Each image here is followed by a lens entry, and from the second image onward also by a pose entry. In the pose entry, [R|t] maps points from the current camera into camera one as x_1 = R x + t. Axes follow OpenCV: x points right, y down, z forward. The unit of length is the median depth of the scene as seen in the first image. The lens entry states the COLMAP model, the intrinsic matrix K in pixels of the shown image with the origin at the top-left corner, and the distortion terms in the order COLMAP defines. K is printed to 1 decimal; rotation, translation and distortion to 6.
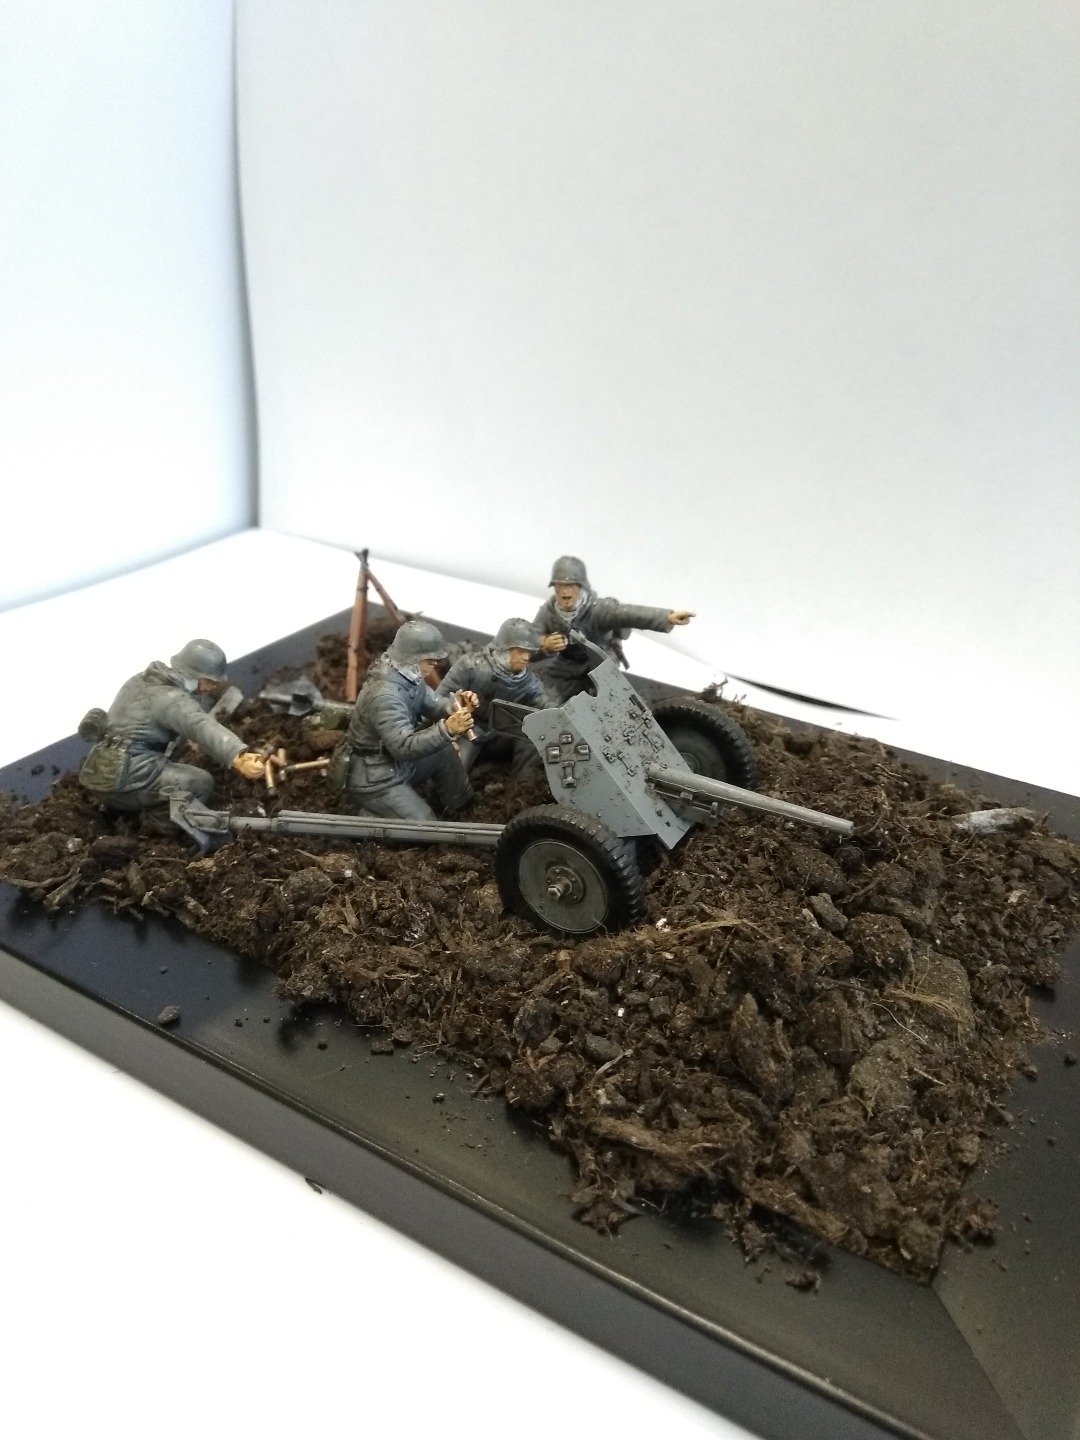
lens RADIAL K [[1147.1, 0, 538.7], [0, 1147.1, 705.3], [0, 0, 1]] dist [0.118352, -0.274008]
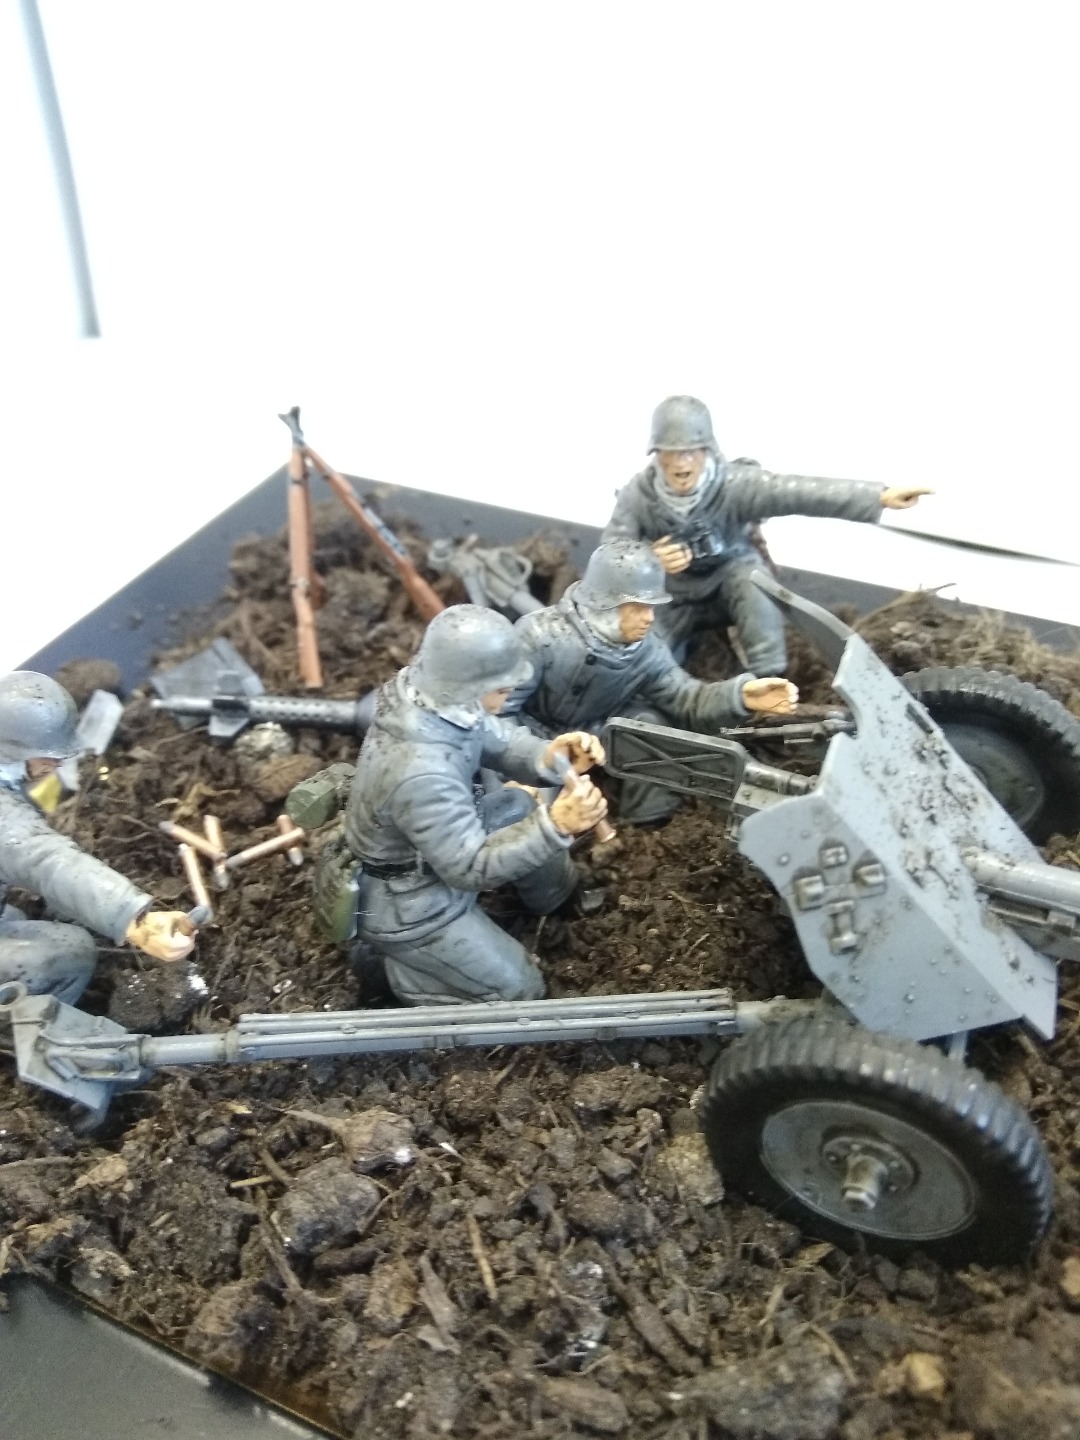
lens RADIAL K [[1147.1, 0, 538.7], [0, 1147.1, 705.3], [0, 0, 1]] dist [0.118352, -0.274008]
pose [[0.990808, -0.117911, 0.066311, -0.111485], [0.100501, 0.969712, 0.222616, -0.137633], [-0.090552, -0.213906, 0.972648, 0.522768]]
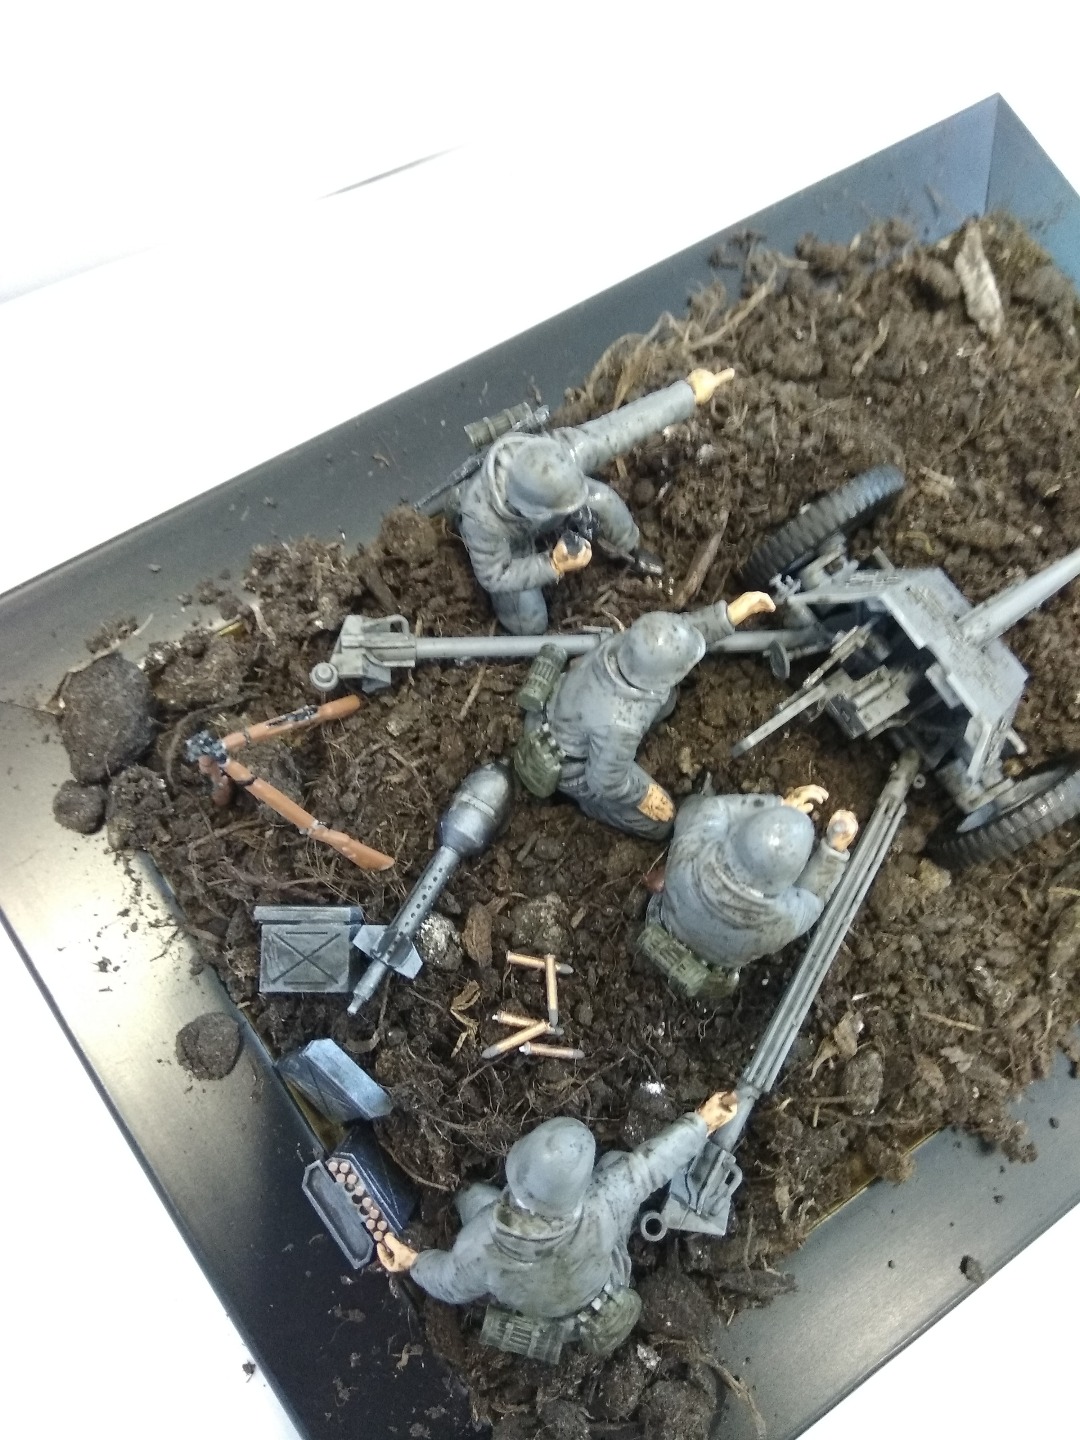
lens RADIAL K [[1147.1, 0, 538.7], [0, 1147.1, 705.3], [0, 0, 1]] dist [0.118352, -0.274008]
pose [[0.438077, -0.868398, 0.232324, -0.242480], [0.286319, 0.379774, 0.879655, -0.673417], [-0.852121, -0.318838, 0.415009, 0.876167]]
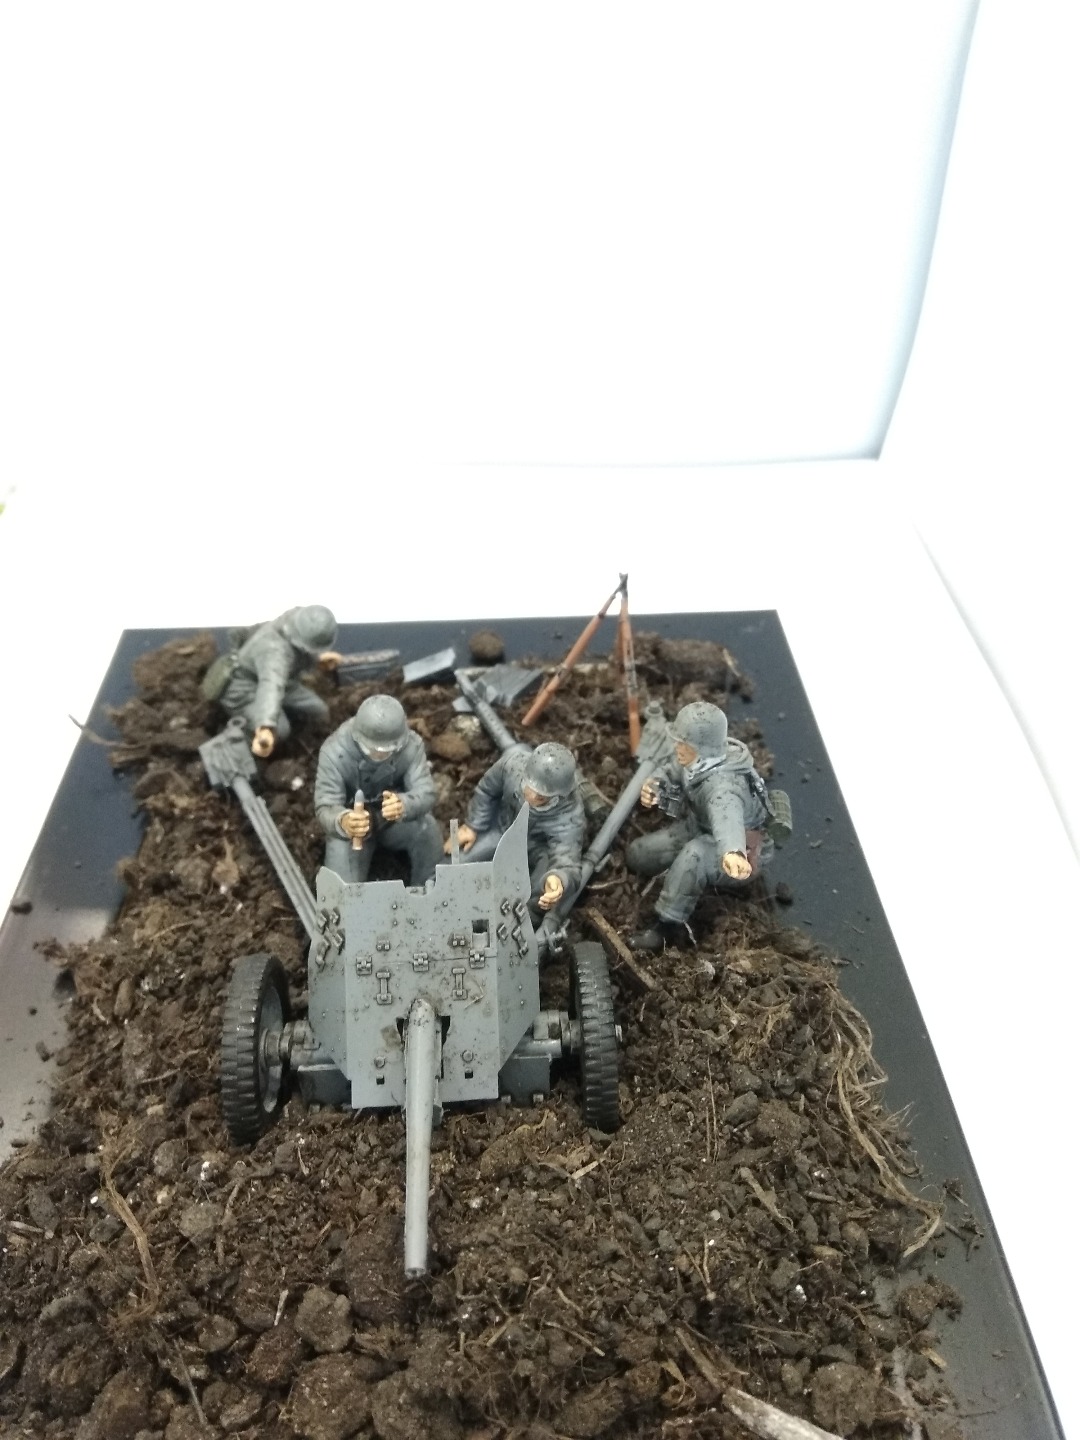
lens RADIAL K [[1147.1, 0, 538.7], [0, 1147.1, 705.3], [0, 0, 1]] dist [0.118352, -0.274008]
pose [[0.549589, 0.496277, -0.672058, 0.552395], [-0.346772, 0.867380, 0.356932, -0.423672], [0.760067, 0.036886, 0.648797, 0.519236]]
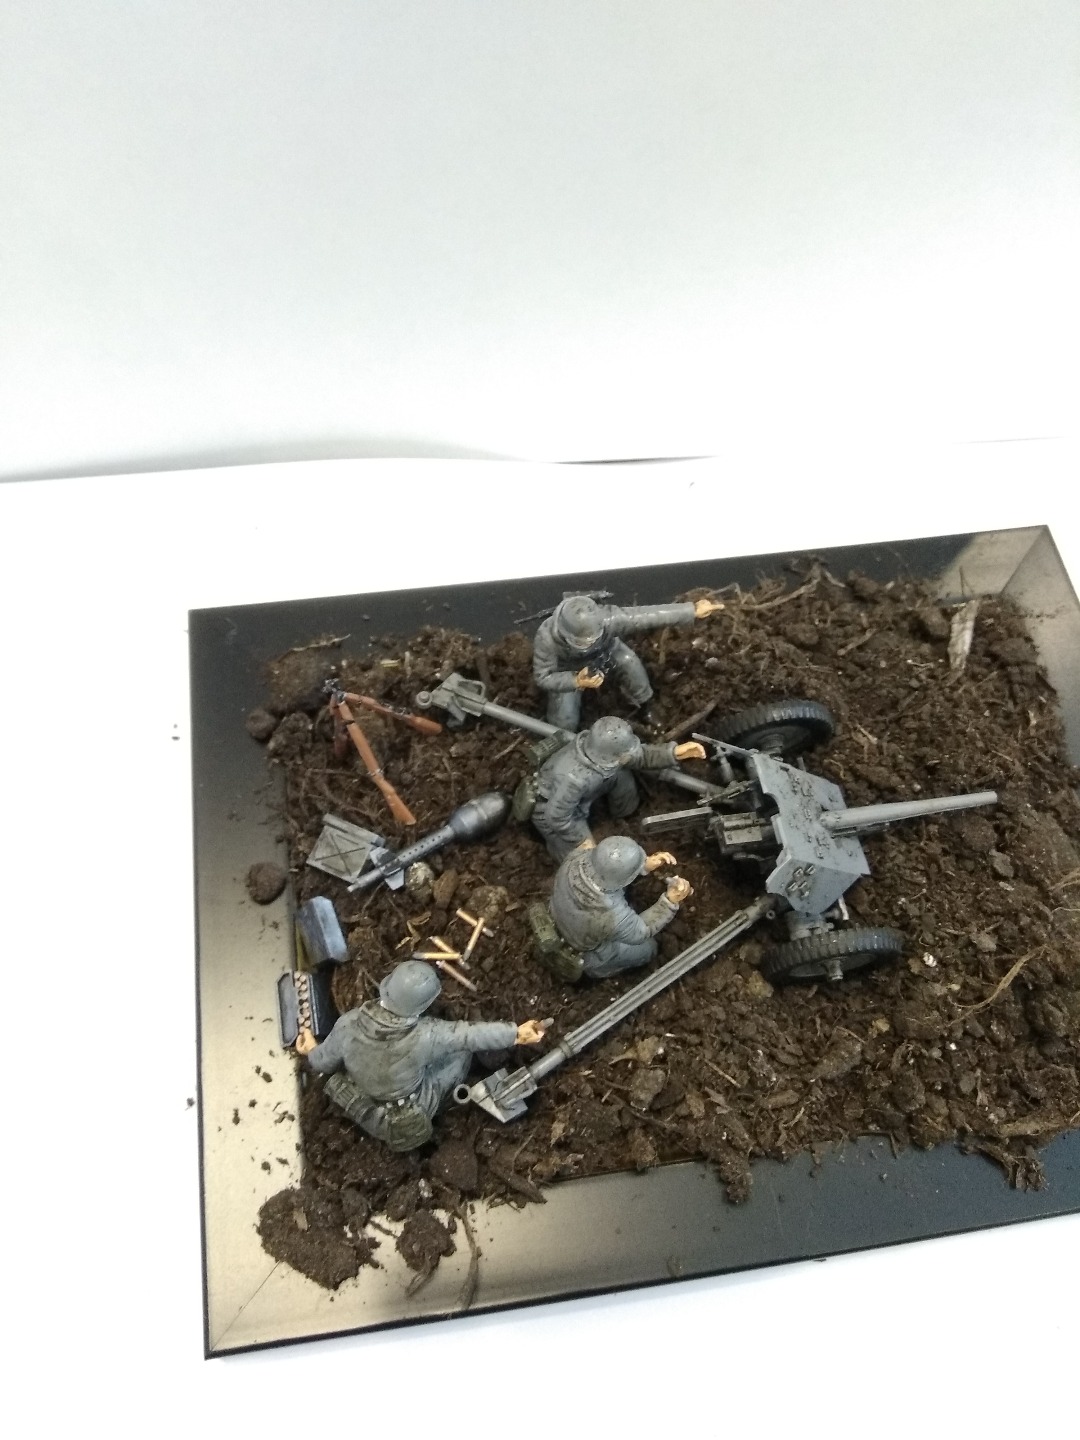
lens RADIAL K [[1147.1, 0, 538.7], [0, 1147.1, 705.3], [0, 0, 1]] dist [0.118352, -0.274008]
pose [[0.771787, -0.569558, 0.282750, -0.363627], [0.267749, 0.694399, 0.667922, -0.829261], [-0.576762, -0.439788, 0.688427, 0.413957]]
